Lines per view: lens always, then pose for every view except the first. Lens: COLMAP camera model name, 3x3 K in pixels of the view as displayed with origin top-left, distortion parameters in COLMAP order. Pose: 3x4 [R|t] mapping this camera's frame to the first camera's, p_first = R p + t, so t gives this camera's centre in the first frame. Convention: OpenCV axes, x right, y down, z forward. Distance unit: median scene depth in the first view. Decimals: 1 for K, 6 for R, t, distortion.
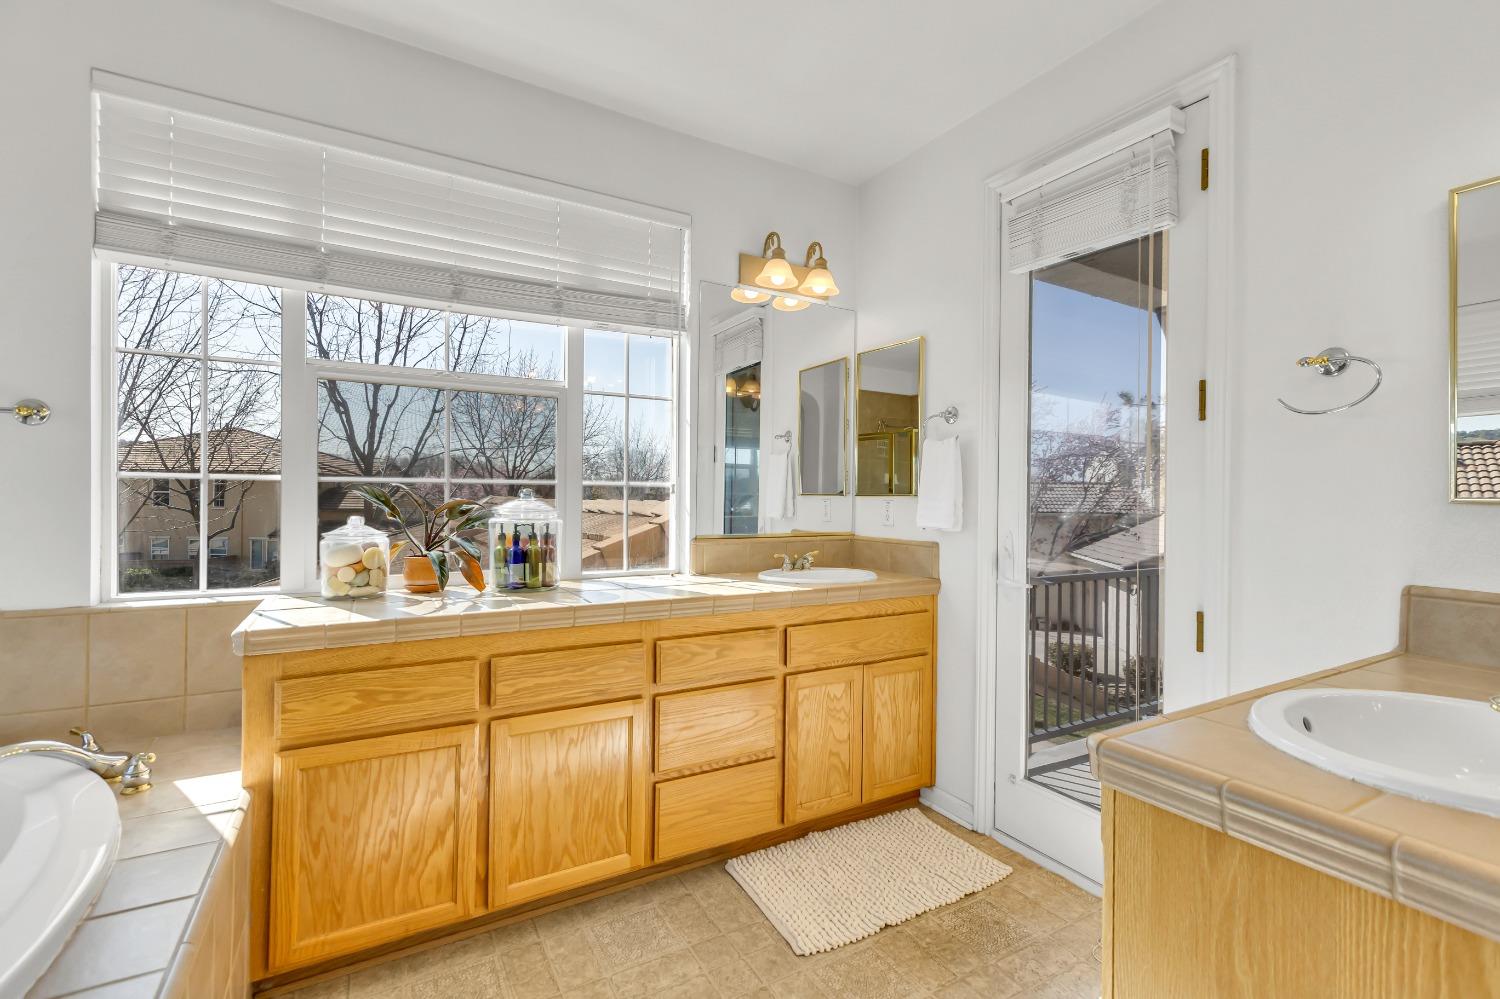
lens RADIAL K [[666.7, 0, 759.8], [0, 666.7, 494.1], [0, 0, 1]] dist [0.003546, -0.000156]
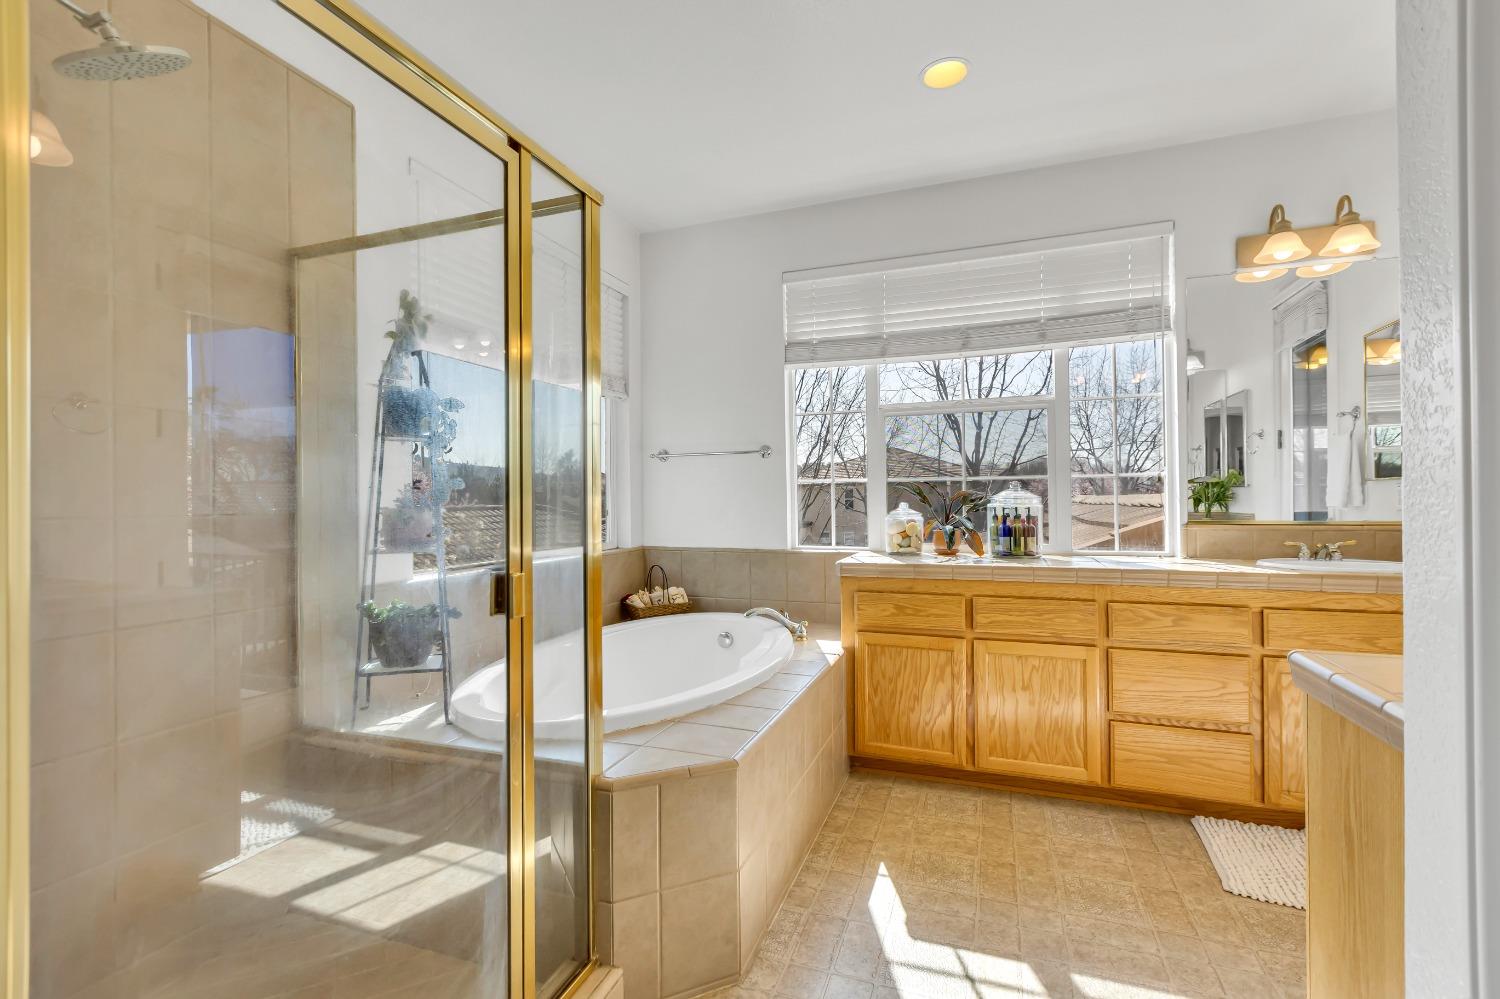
lens RADIAL K [[666.7, 0, 749.1], [0, 666.7, 498.1], [0, 0, 1]] dist [0.003546, -0.000156]
pose [[0.633960, -0.018319, -0.773149, 0.354145], [0.018843, 0.999789, -0.008238, 0.026894], [0.773136, -0.009345, 0.634171, -0.258007]]
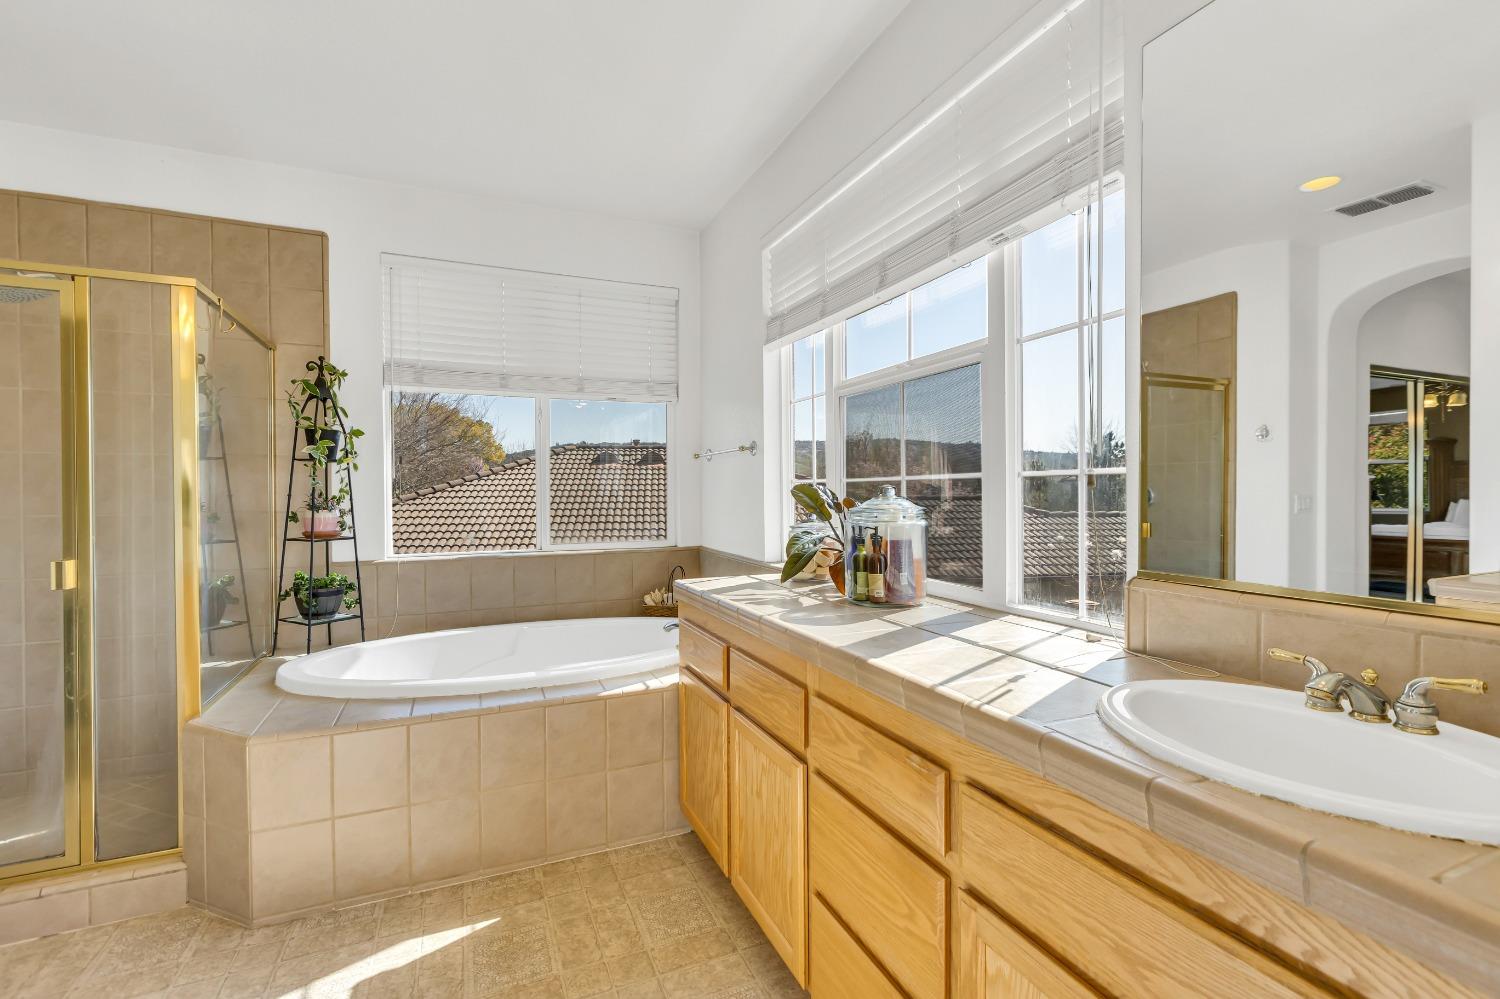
lens RADIAL K [[666.7, 0, 749.9], [0, 666.7, 499.1], [0, 0, 1]] dist [0.003546, -0.000156]
pose [[-0.127089, 0.002862, -0.991887, 0.539607], [0.007773, 0.999968, 0.001890, 0.007244], [0.991861, -0.007470, -0.127107, 0.976954]]
